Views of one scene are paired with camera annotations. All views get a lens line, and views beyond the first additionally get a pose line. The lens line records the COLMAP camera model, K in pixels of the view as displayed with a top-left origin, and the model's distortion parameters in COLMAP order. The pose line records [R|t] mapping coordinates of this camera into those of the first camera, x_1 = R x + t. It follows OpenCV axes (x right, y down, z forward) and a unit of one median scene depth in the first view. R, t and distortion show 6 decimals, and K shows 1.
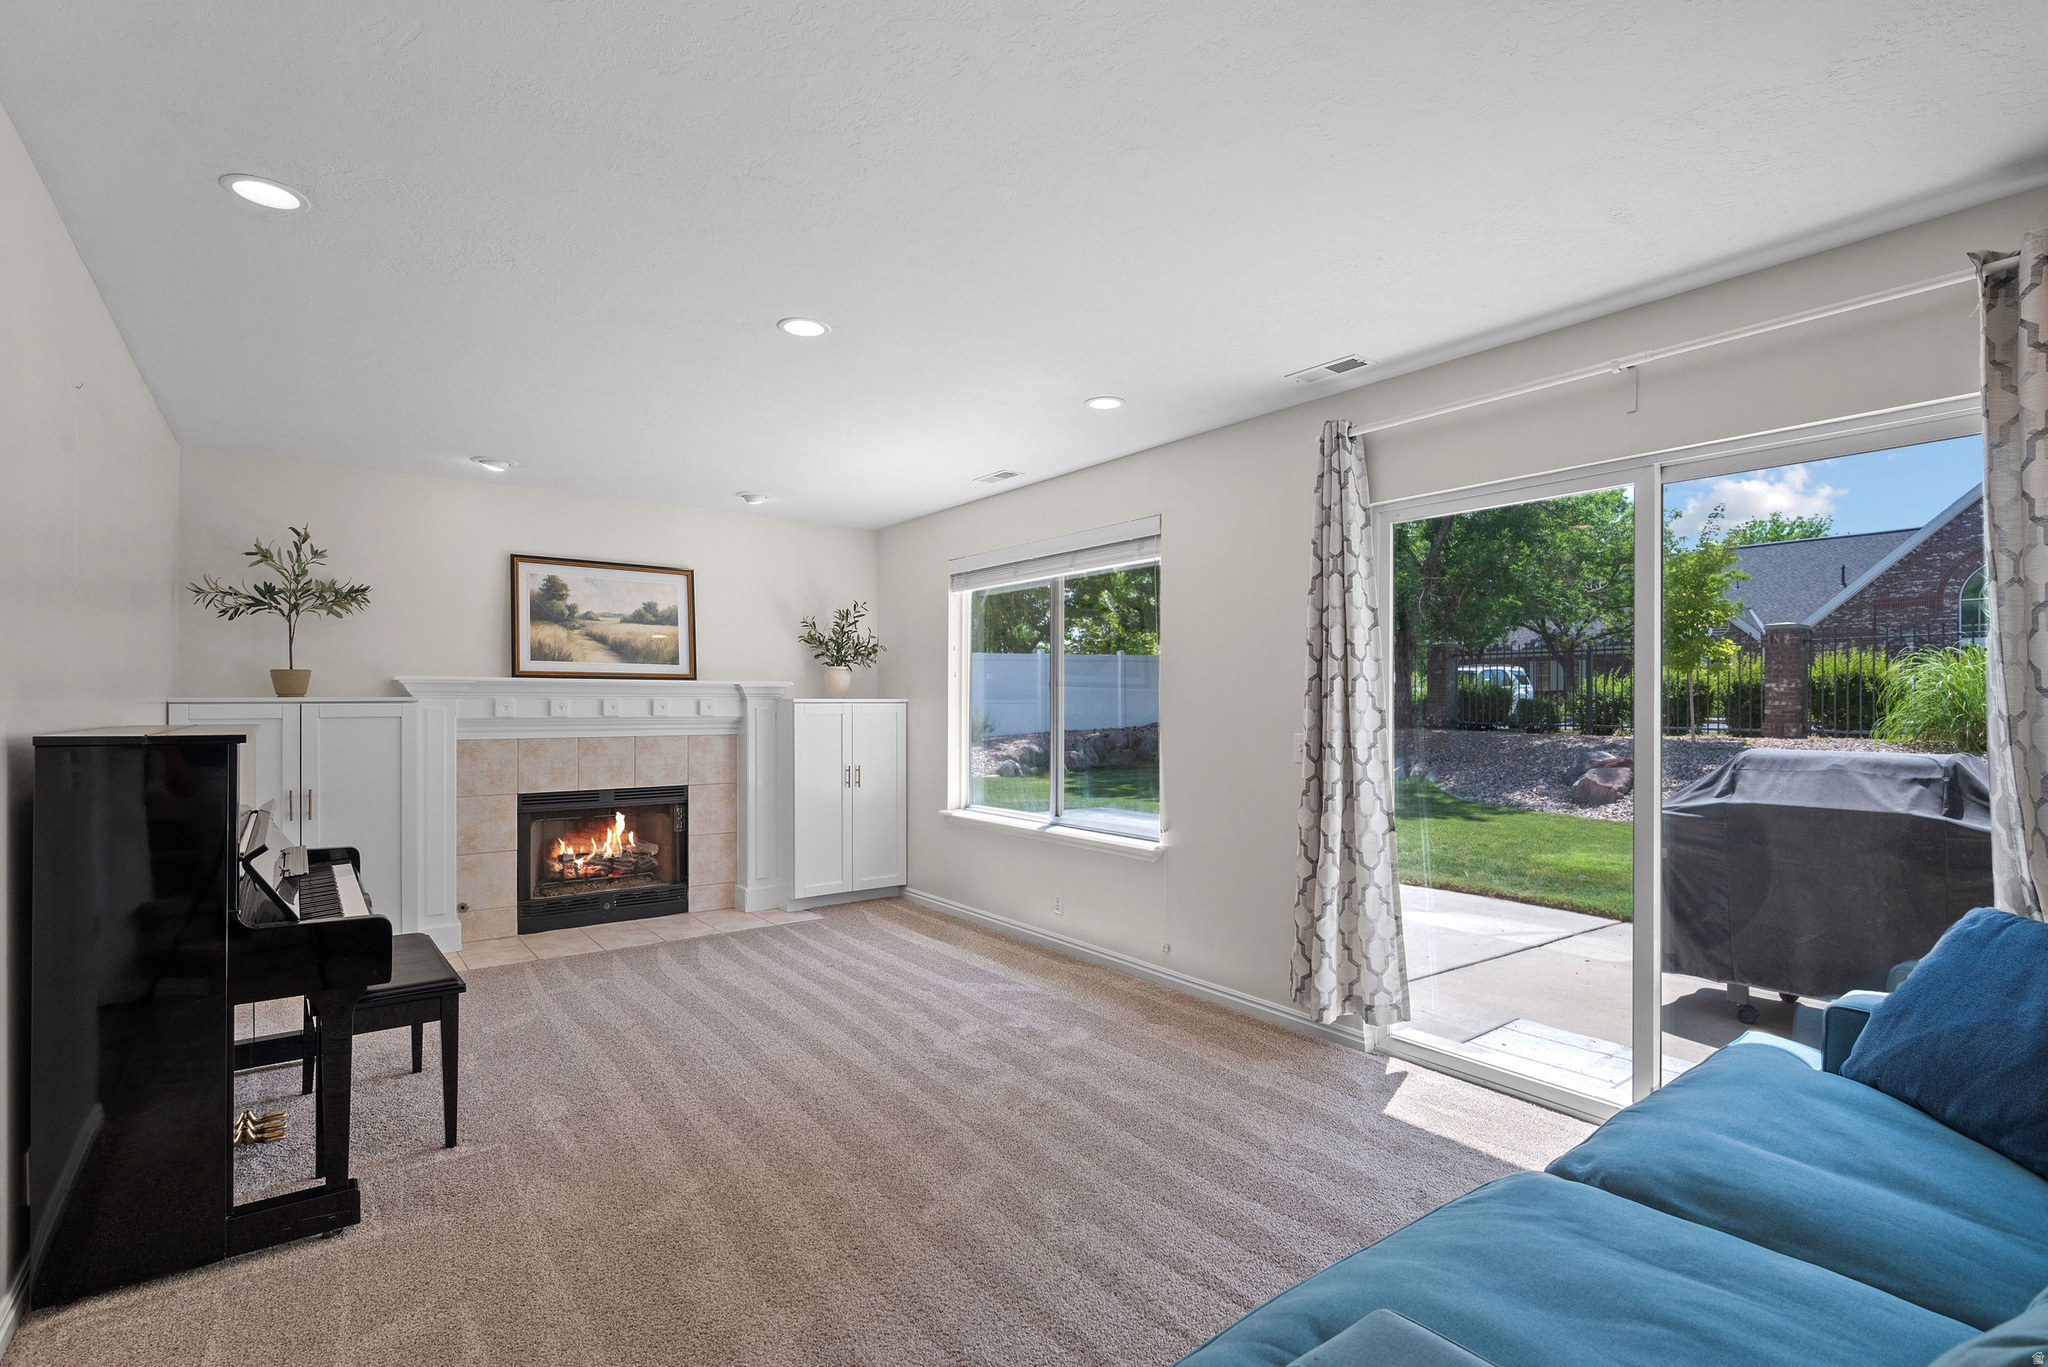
lens RADIAL K [[961.1, 0, 1031.3], [0, 961.1, 697.2], [0, 0, 1]] dist [0.001205, -0.000605]
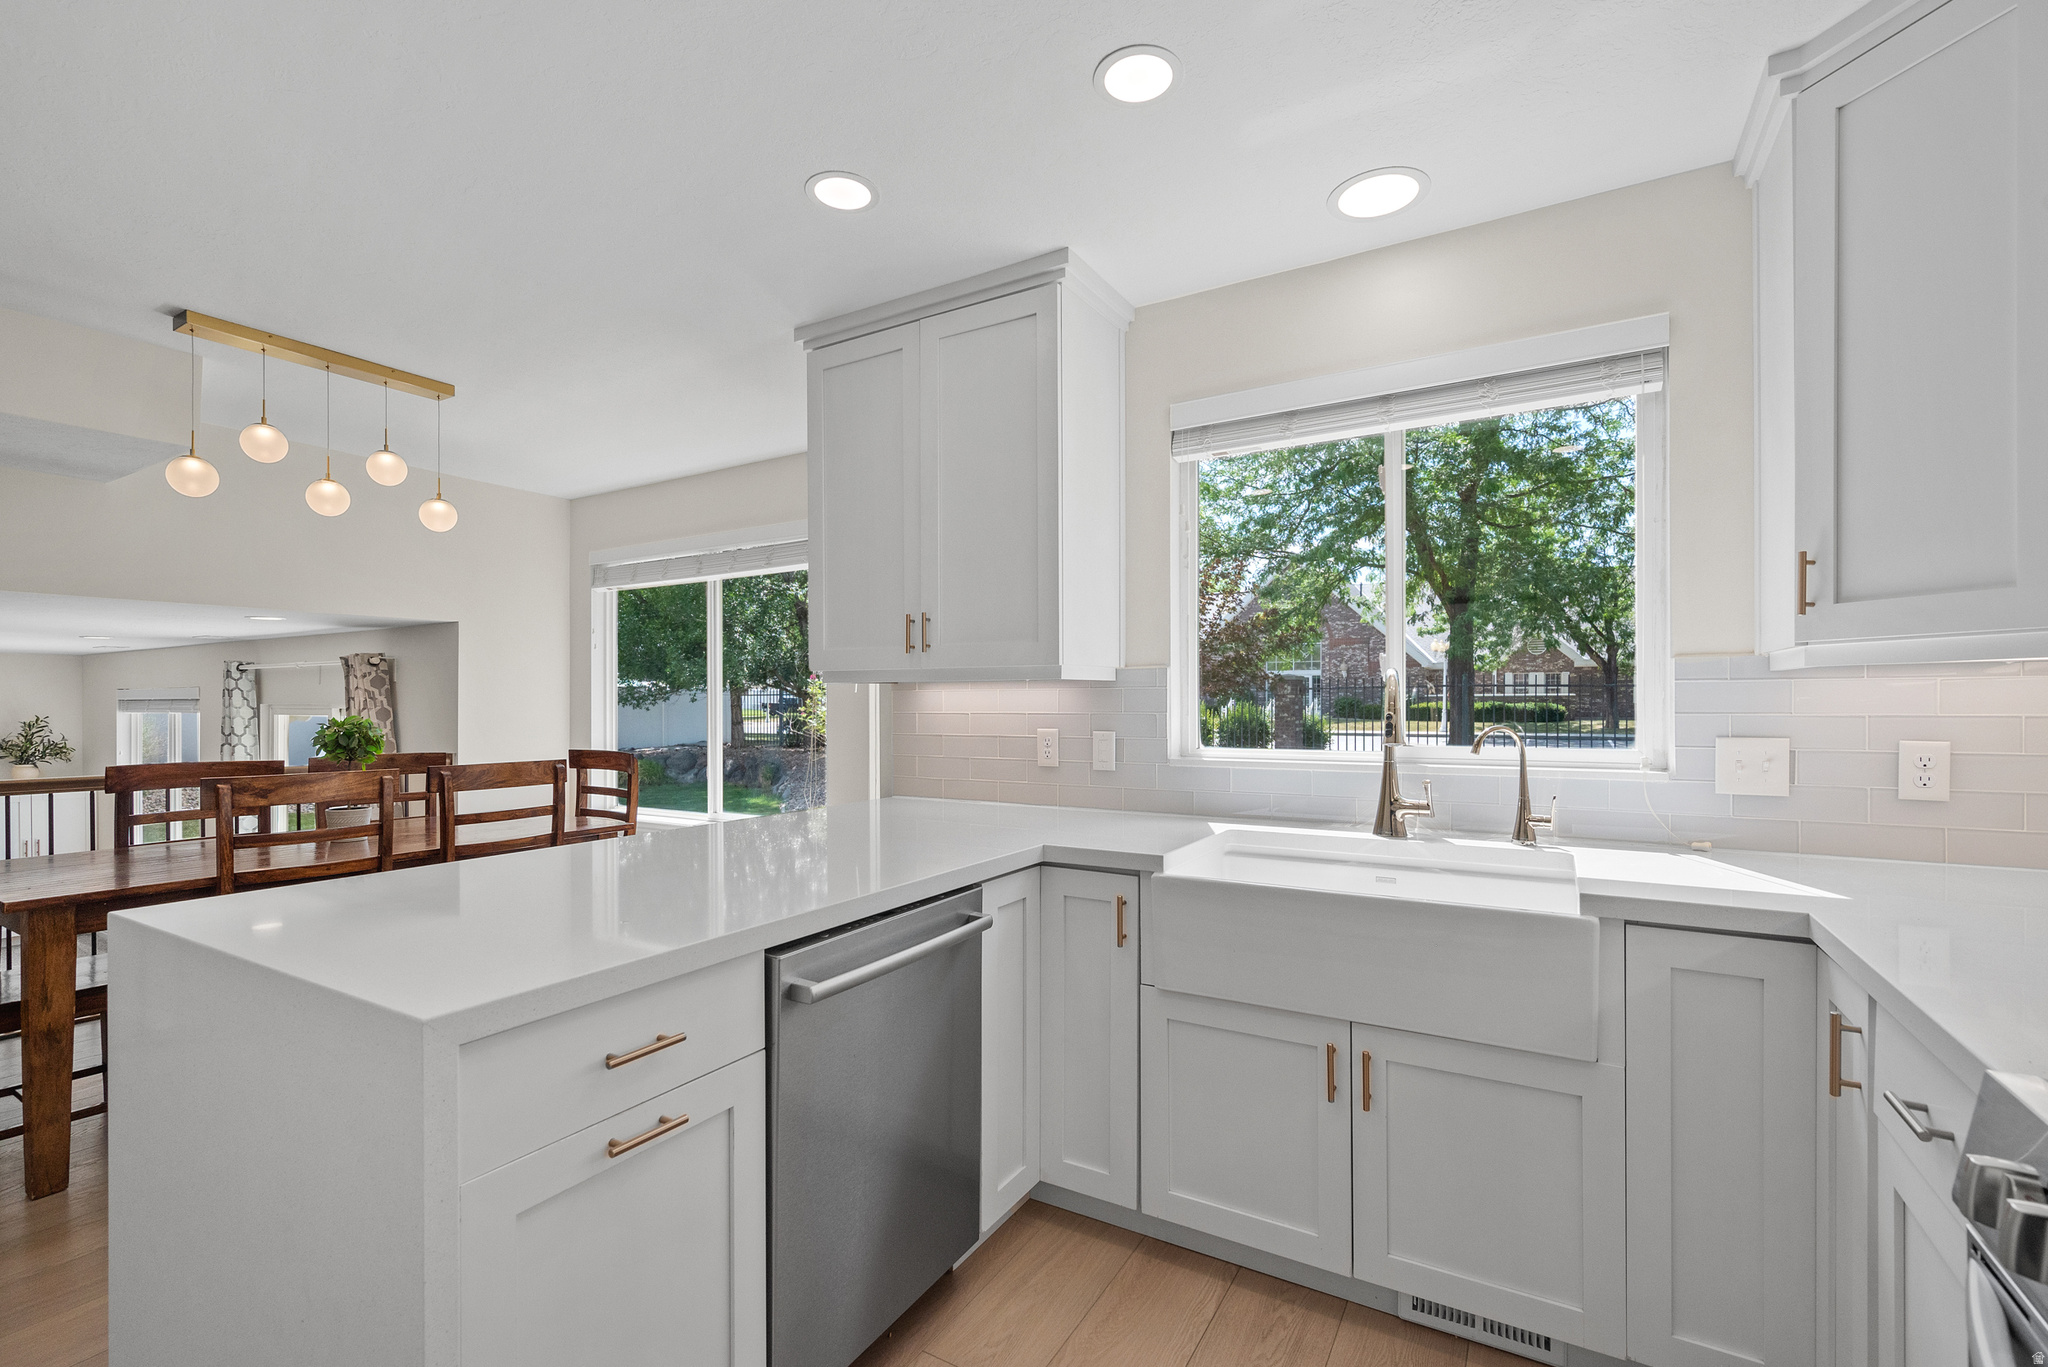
lens RADIAL K [[884.1, 0, 1026.1], [0, 884.1, 702.0], [0, 0, 1]] dist [-0.001811, 0.000029]
pose [[0.923862, -0.004149, 0.382704, 0.873837], [0.002452, 0.999985, 0.004922, -0.173438], [-0.382719, -0.003609, 0.923858, -0.930030]]
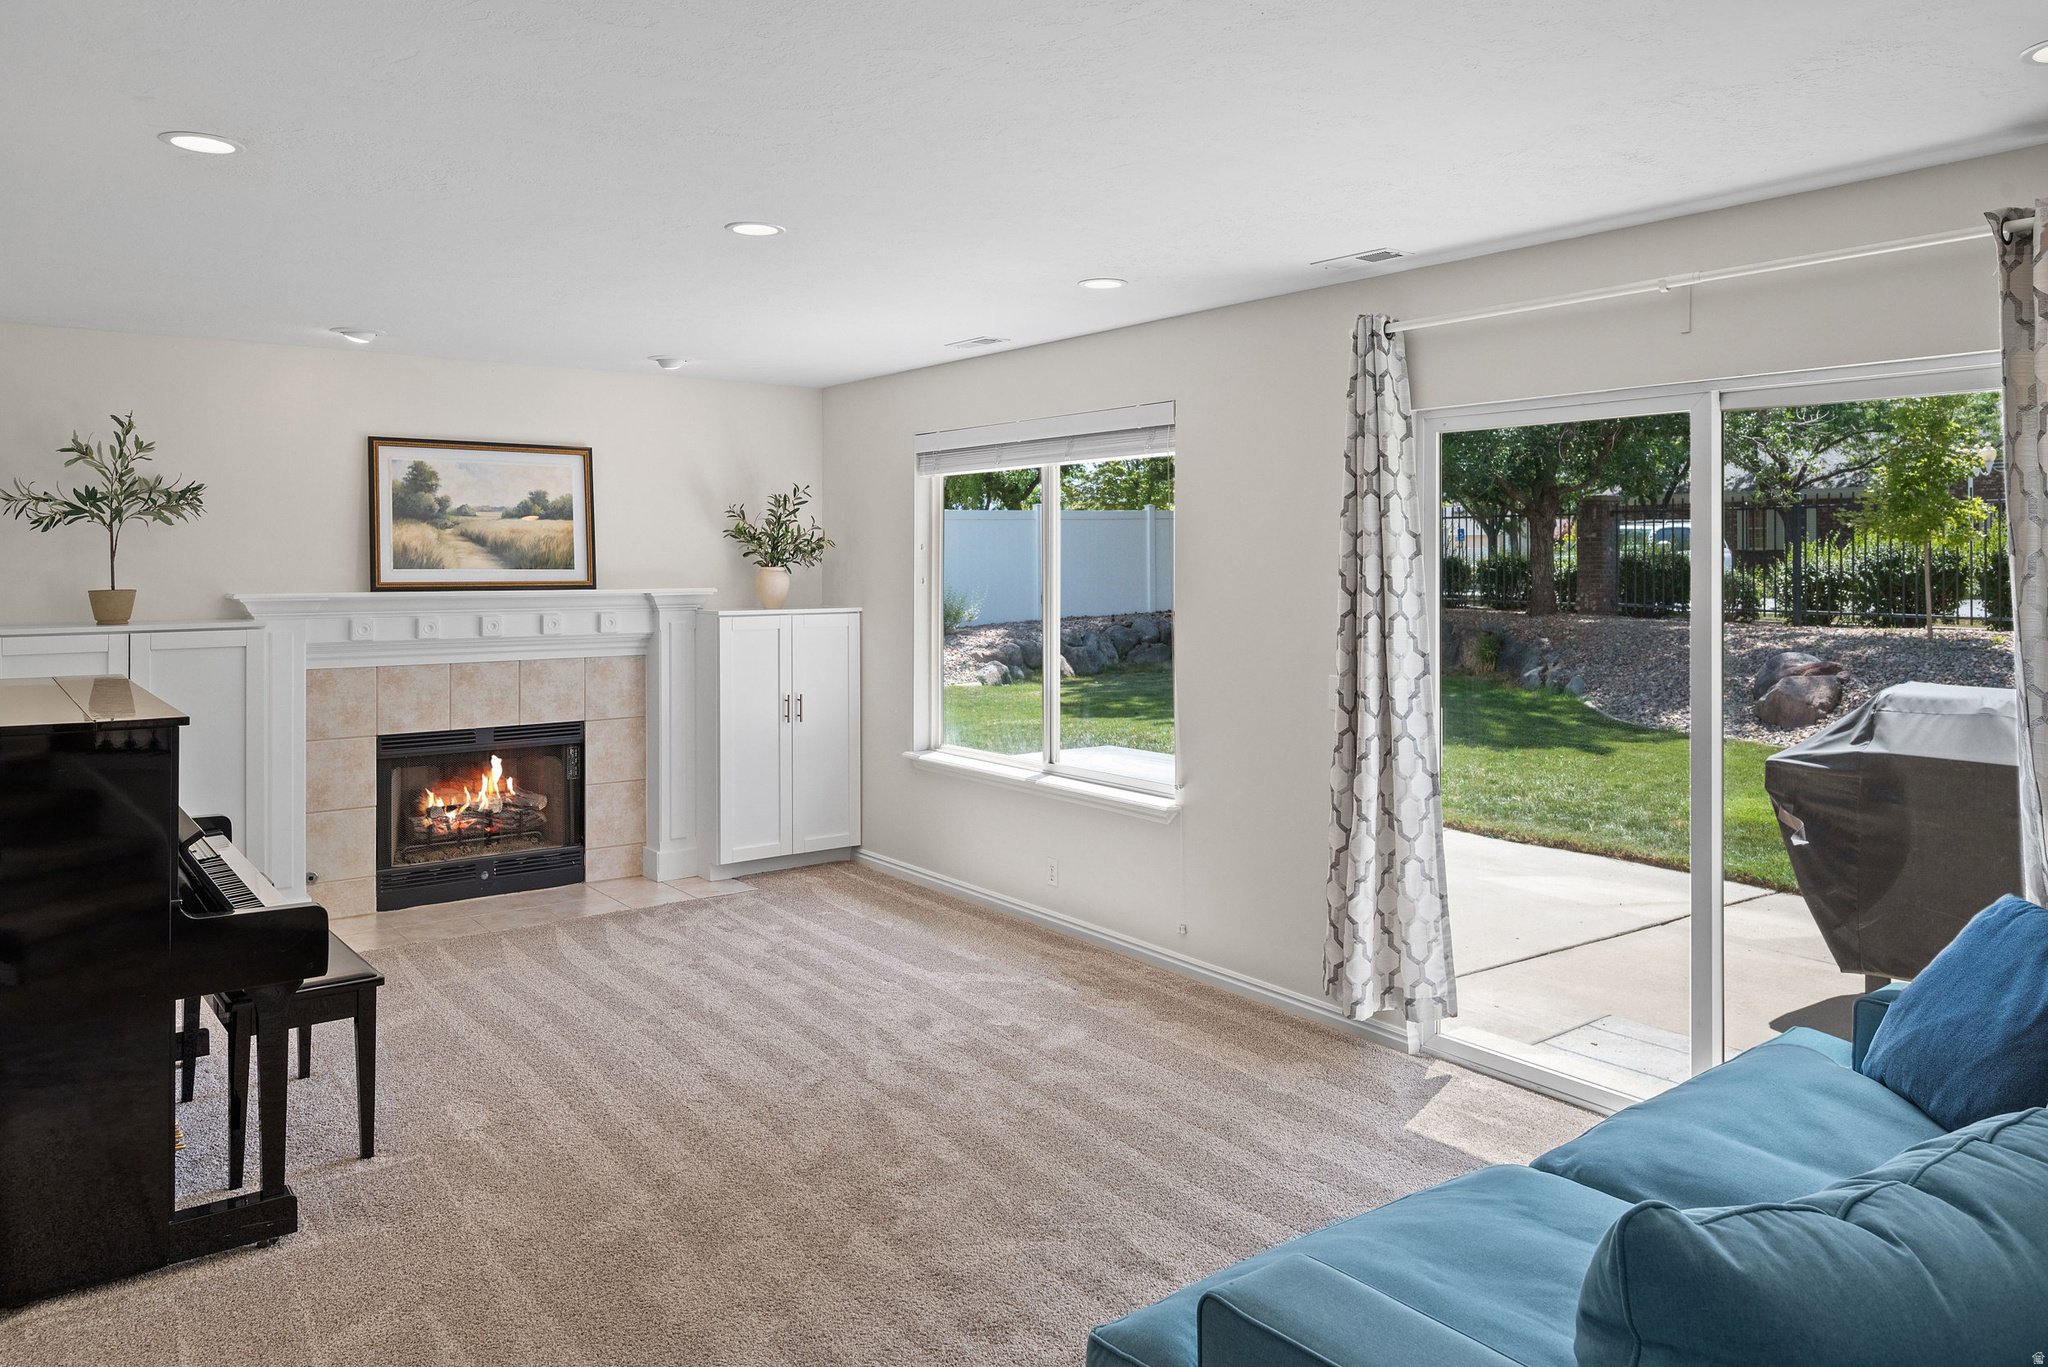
lens RADIAL K [[1394.0, 0, 1023.1], [0, 1394.0, 548.1], [0, 0, 1]] dist [0.001310, -0.000001]
pose [[0.999993, -0.002123, -0.003164, 0.008952], [0.002113, 0.999992, -0.003311, -0.061961], [0.003171, 0.003304, 0.999990, -0.195198]]
